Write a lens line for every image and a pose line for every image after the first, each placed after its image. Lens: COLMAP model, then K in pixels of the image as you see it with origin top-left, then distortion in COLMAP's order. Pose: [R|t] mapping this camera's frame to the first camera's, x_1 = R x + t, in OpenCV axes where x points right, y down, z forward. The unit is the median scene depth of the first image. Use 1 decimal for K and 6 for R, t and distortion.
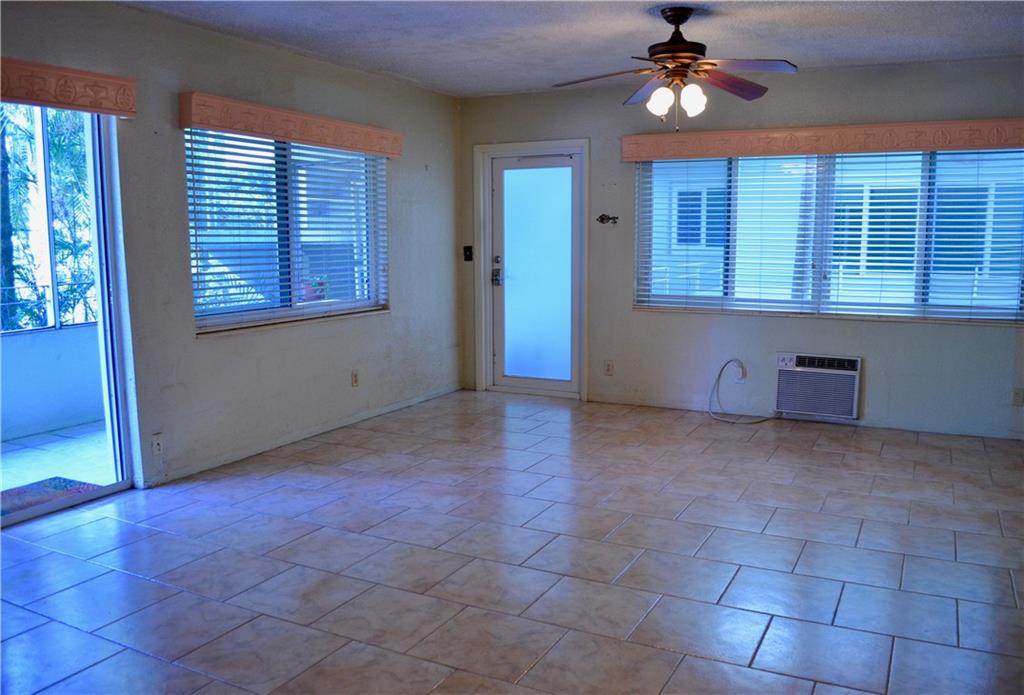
lens RADIAL K [[835.3, 0, 527.7], [0, 835.3, 345.9], [0, 0, 1]] dist [-0.079706, 0.005210]
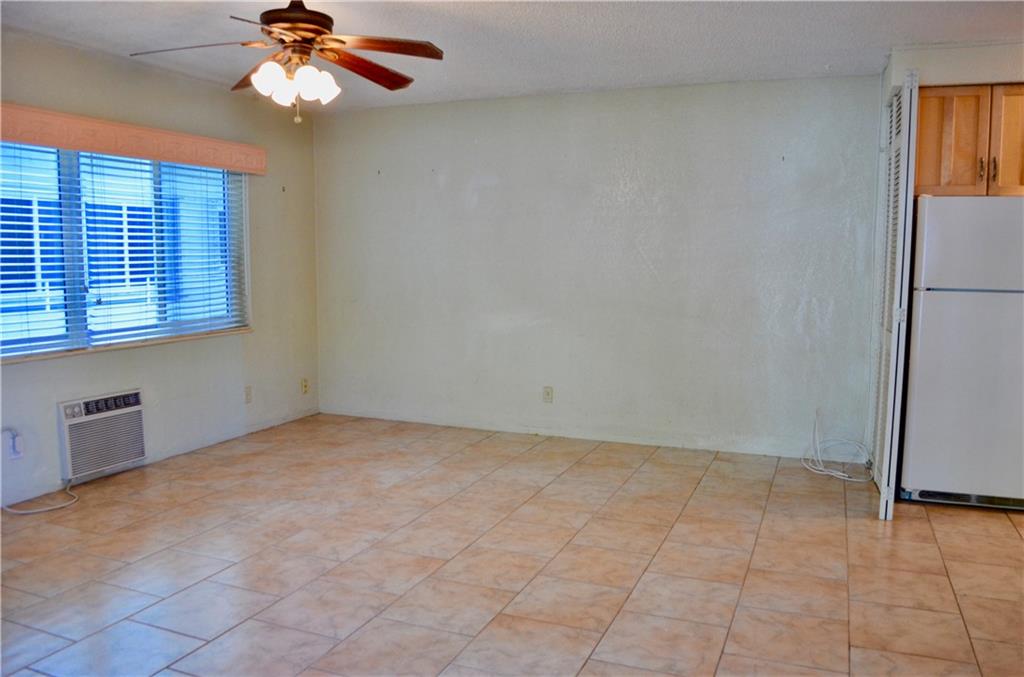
lens RADIAL K [[808.1, 0, 512.0], [0, 808.1, 338.5], [0, 0, 1]] dist [-0.077651, 0.004994]
pose [[-0.084513, -0.100942, 0.991296, -0.572450], [0.124728, 0.985959, 0.111032, -0.102163], [-0.988585, 0.133026, -0.070737, 0.800561]]
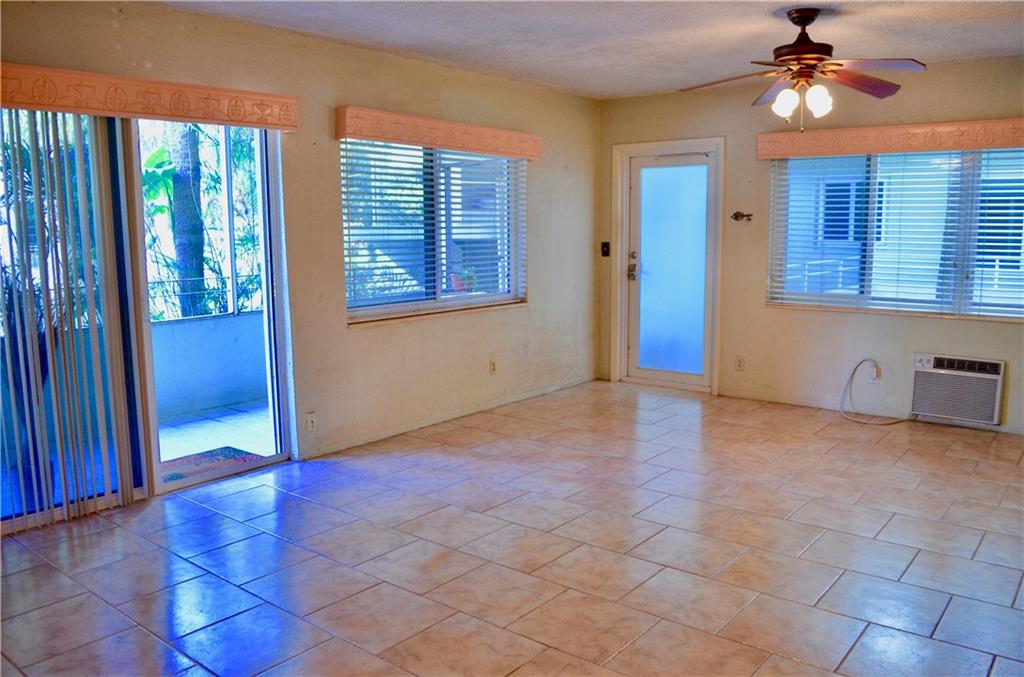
lens RADIAL K [[808.1, 0, 512.0], [0, 808.1, 338.5], [0, 0, 1]] dist [-0.077651, 0.004994]
pose [[0.977695, 0.023947, -0.208662, 0.040610], [-0.022217, 0.999697, 0.010632, -0.011164], [0.208853, -0.005759, 0.977930, -0.014910]]
